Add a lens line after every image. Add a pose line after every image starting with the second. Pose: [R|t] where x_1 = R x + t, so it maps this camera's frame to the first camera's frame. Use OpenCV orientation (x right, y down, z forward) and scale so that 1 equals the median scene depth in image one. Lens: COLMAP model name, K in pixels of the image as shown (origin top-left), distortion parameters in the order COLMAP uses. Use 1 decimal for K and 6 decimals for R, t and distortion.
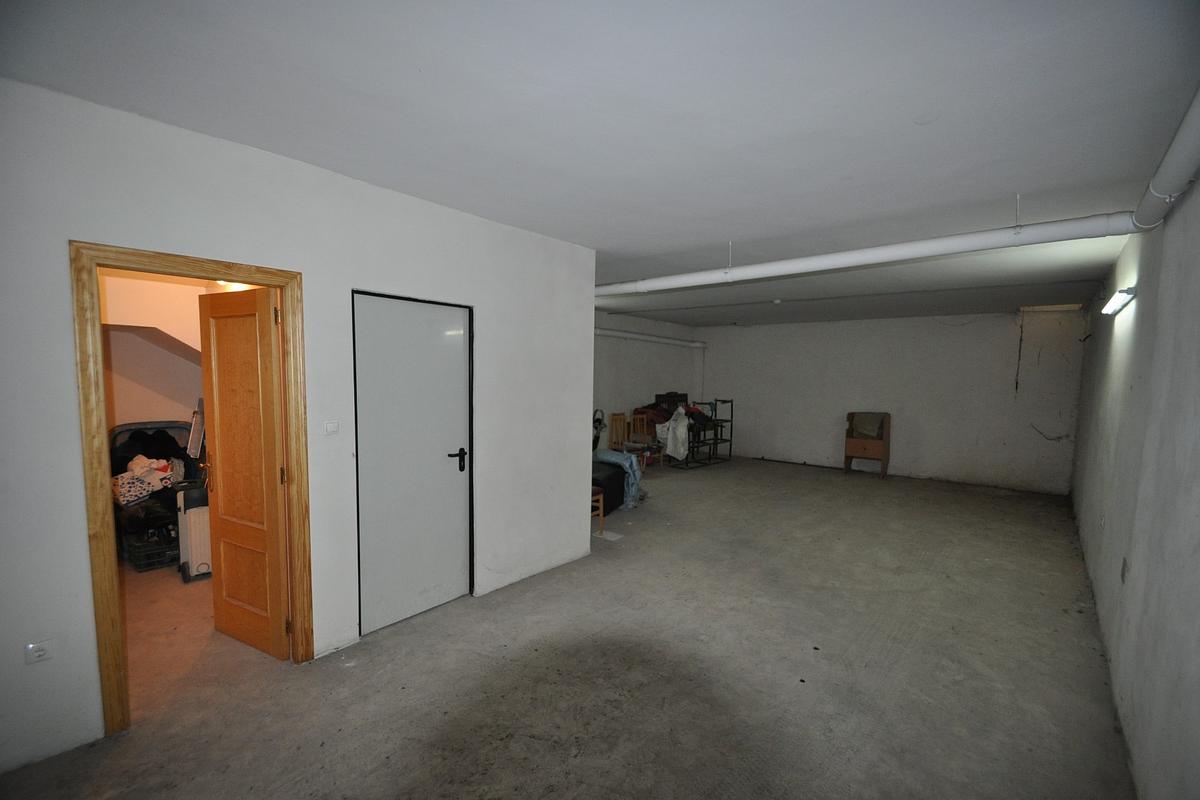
lens RADIAL K [[507.6, 0, 597.3], [0, 507.6, 396.9], [0, 0, 1]] dist [-0.013637, -0.001278]
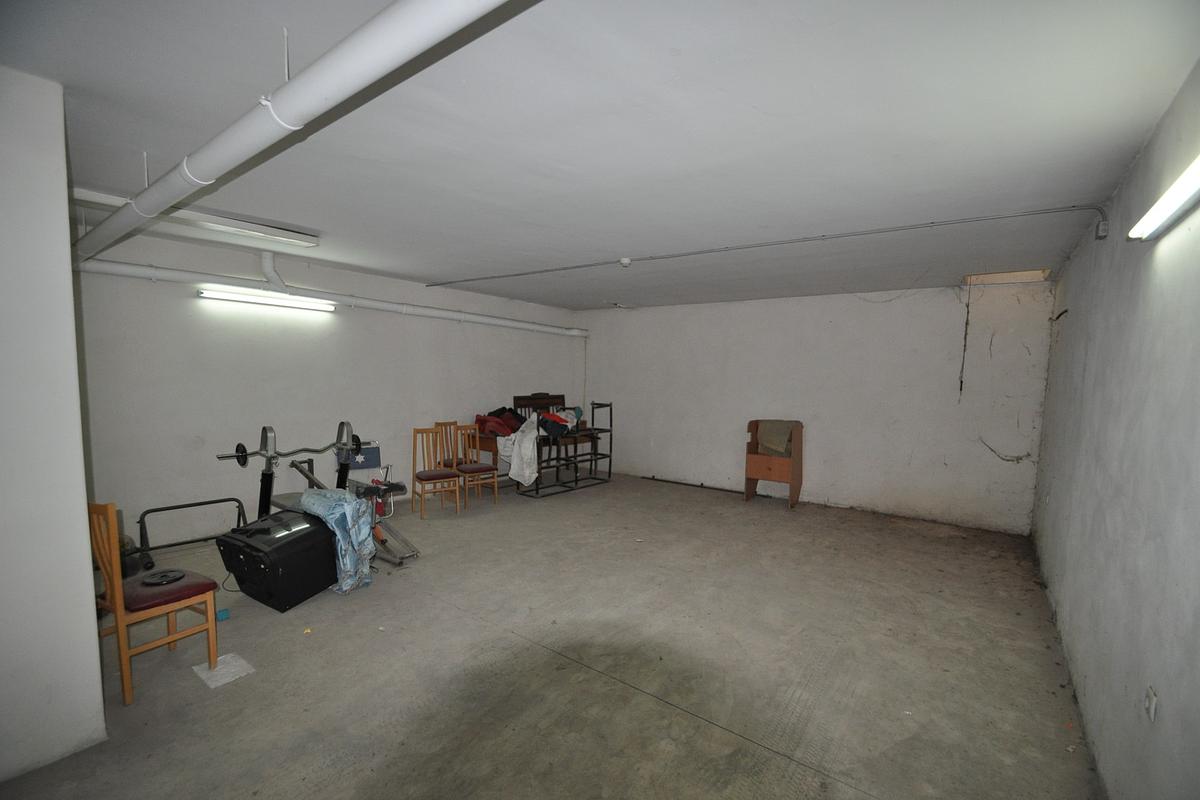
lens RADIAL K [[507.6, 0, 598.9], [0, 507.6, 397.9], [0, 0, 1]] dist [-0.013637, -0.001278]
pose [[0.997304, -0.000960, 0.073373, 0.211953], [0.000653, 0.999991, 0.004205, -0.006196], [-0.073377, -0.004146, 0.997296, 0.255887]]
